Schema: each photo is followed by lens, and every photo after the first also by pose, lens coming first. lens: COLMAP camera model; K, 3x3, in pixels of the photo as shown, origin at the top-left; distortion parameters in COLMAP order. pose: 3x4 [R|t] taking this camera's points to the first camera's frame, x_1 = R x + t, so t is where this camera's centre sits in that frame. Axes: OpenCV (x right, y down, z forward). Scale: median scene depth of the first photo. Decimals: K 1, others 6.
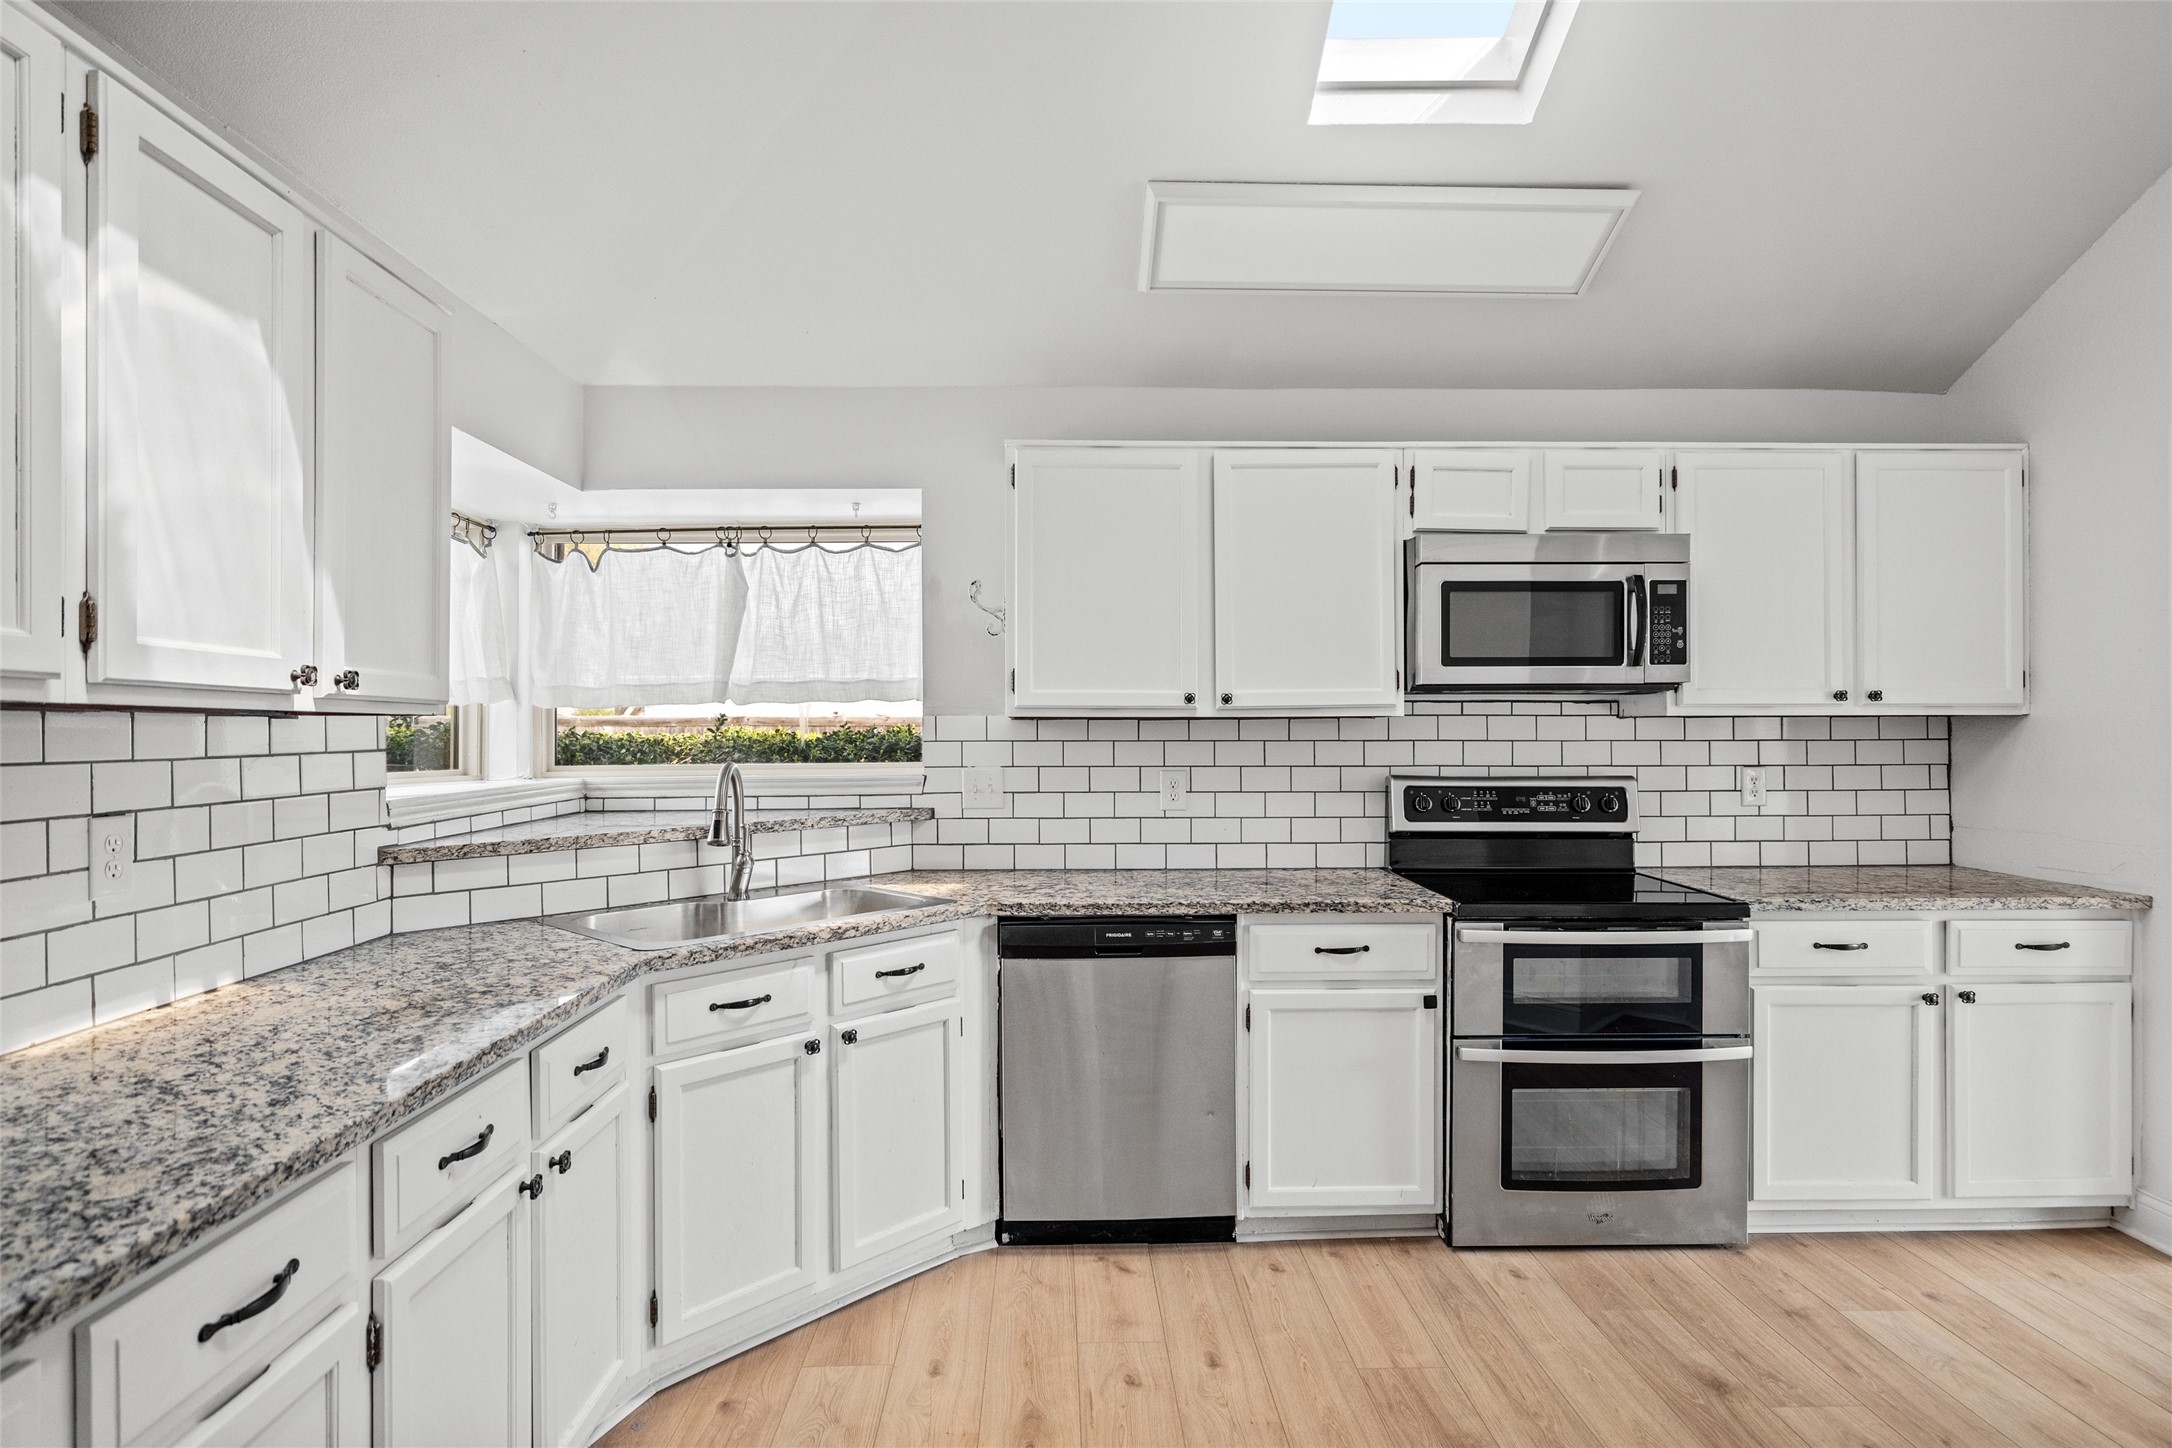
lens RADIAL K [[1130.8, 0, 1068.9], [0, 1130.8, 726.2], [0, 0, 1]] dist [0.000068, 0.000101]
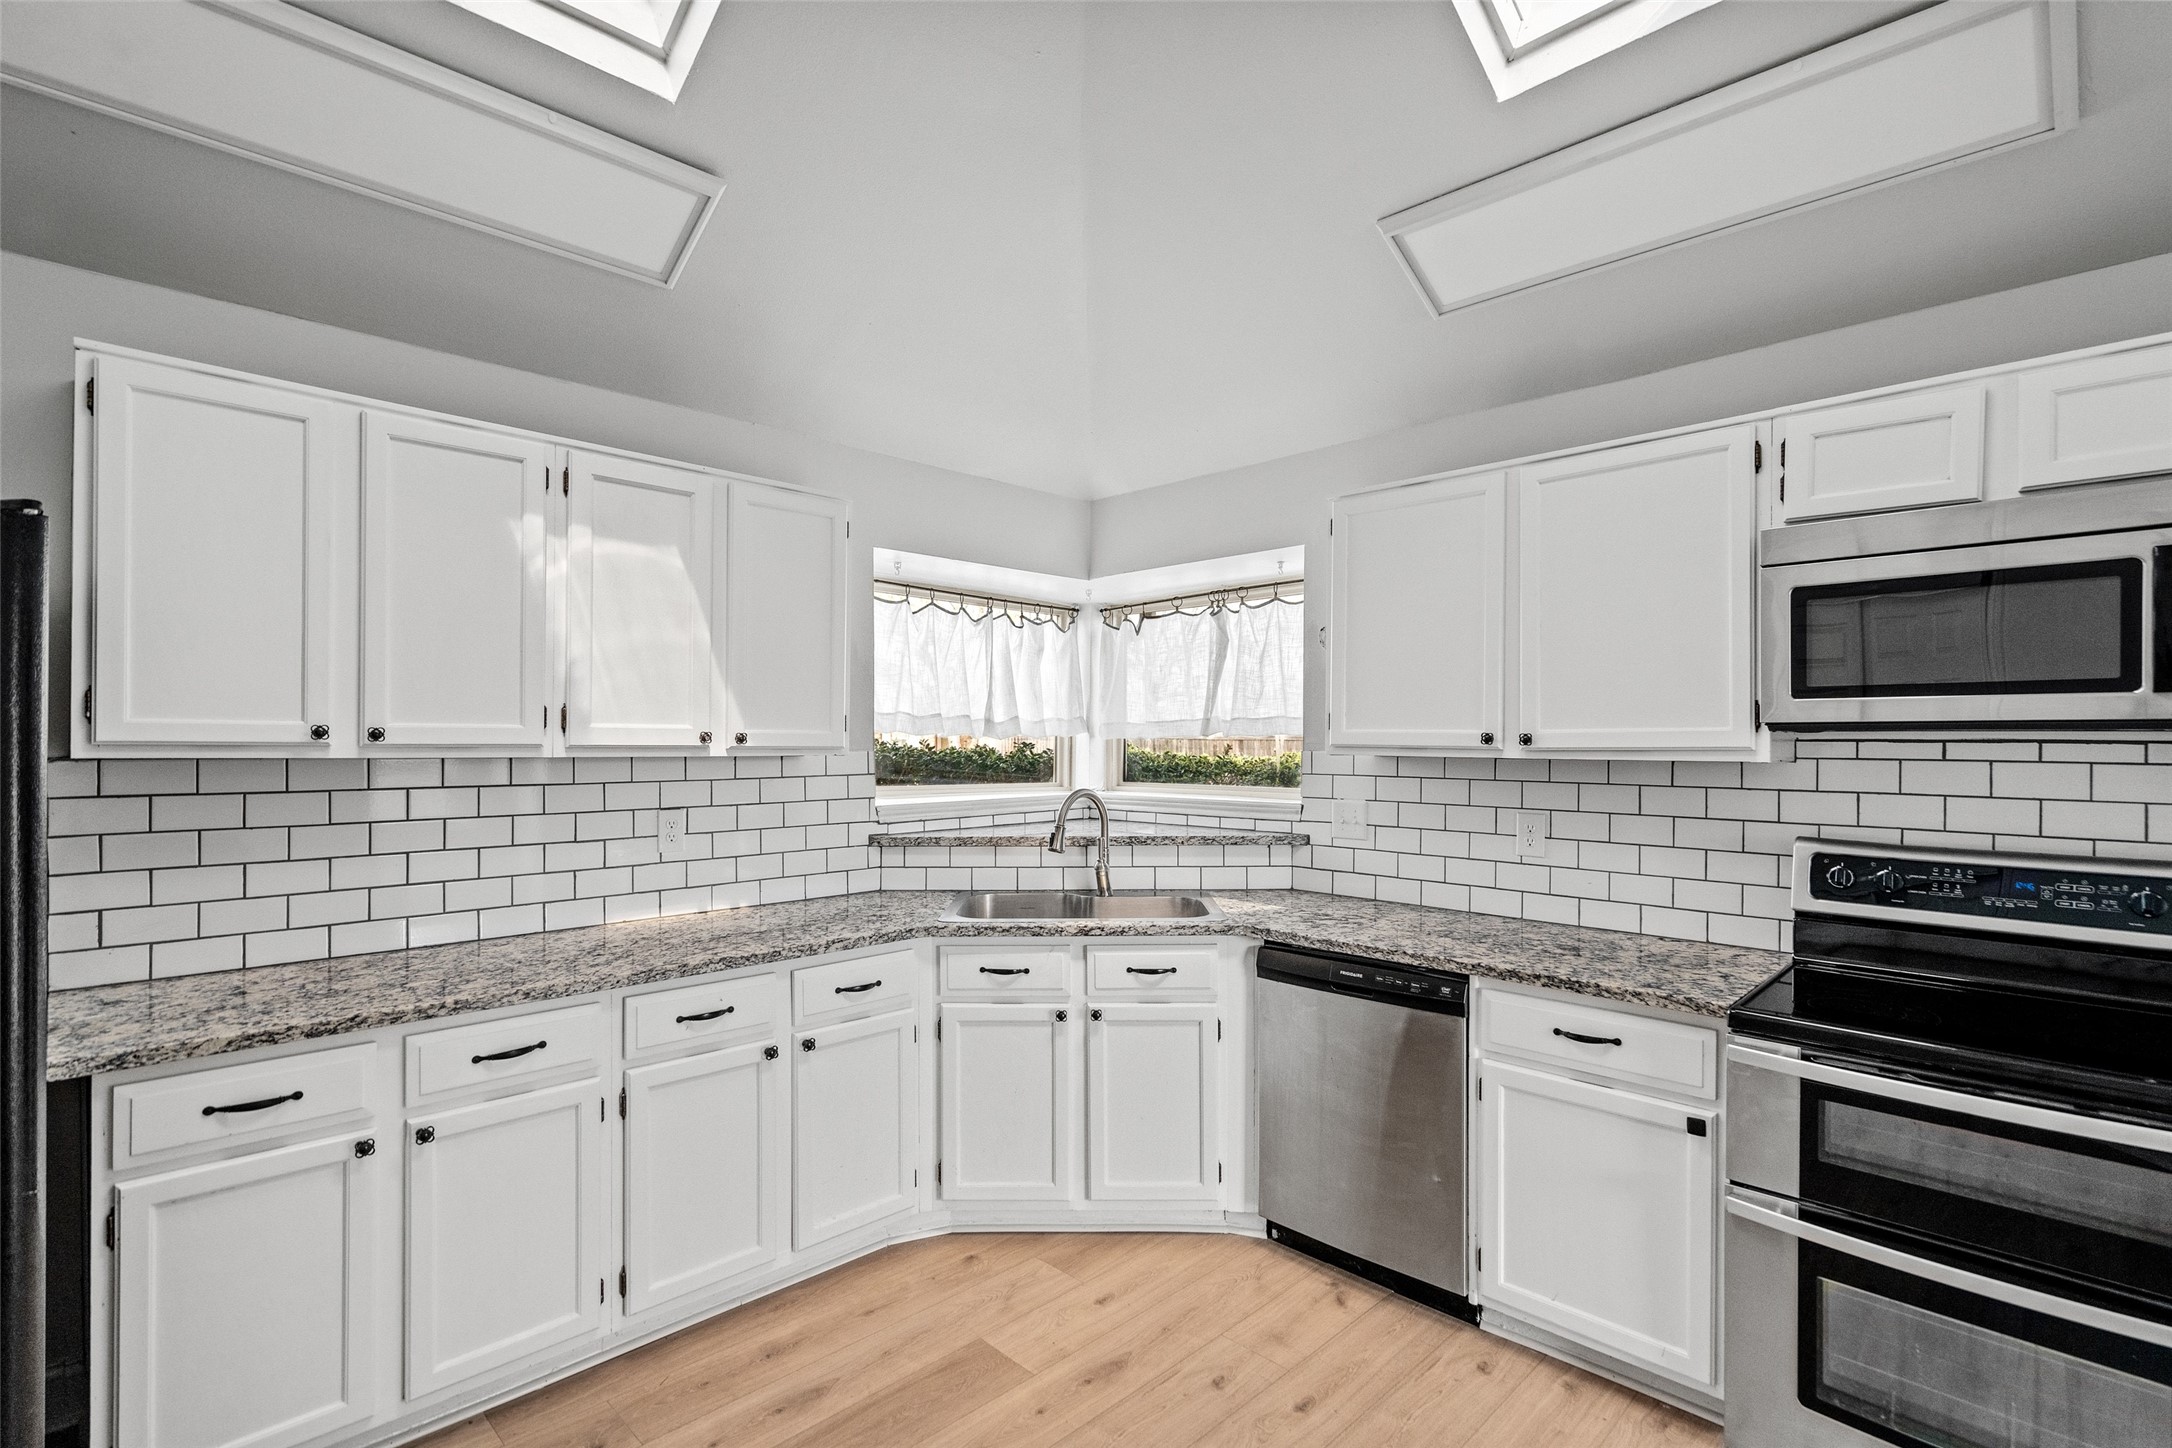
lens RADIAL K [[1004.3, 0, 1056.4], [0, 1004.3, 741.4], [0, 0, 1]] dist [0.001218, 0.000596]
pose [[0.686526, 0.006382, -0.727077, 0.493845], [-0.001766, 0.999973, 0.007110, -0.029267], [0.727103, -0.003597, 0.686519, 0.178966]]
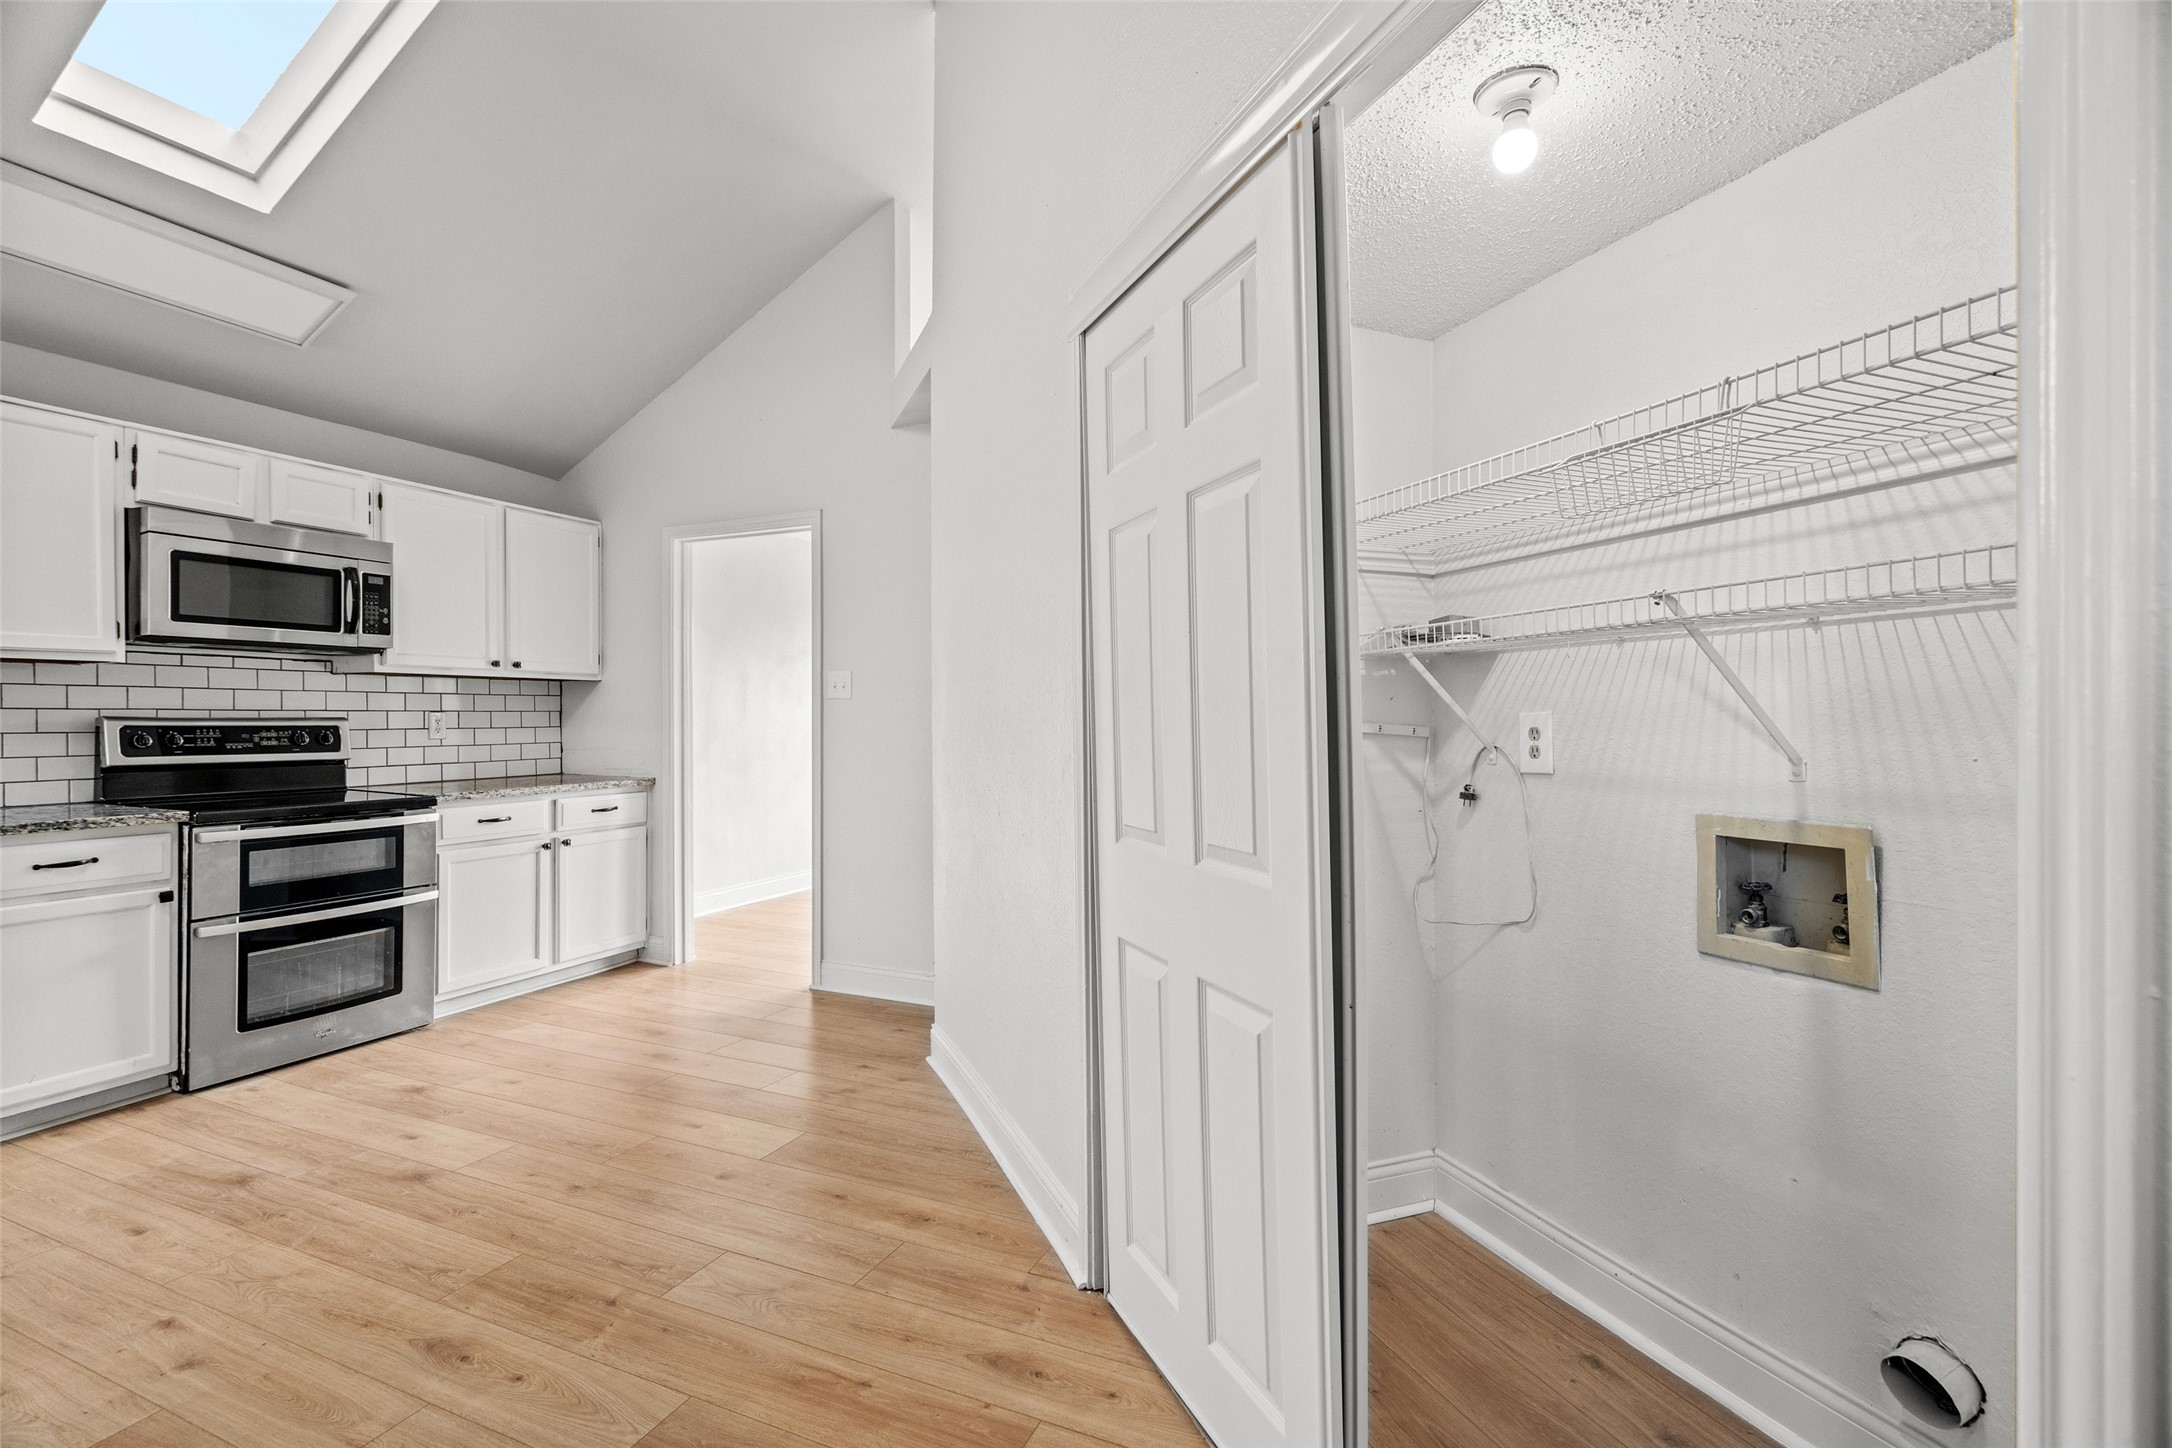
lens RADIAL K [[995.0, 0, 1092.1], [0, 995.0, 727.0], [0, 0, 1]] dist [0.000699, 0.000603]
pose [[0.423234, -0.005387, 0.906004, -0.214656], [-0.008633, 0.999913, 0.009978, 0.040562], [-0.905979, -0.012045, 0.423151, -0.329404]]
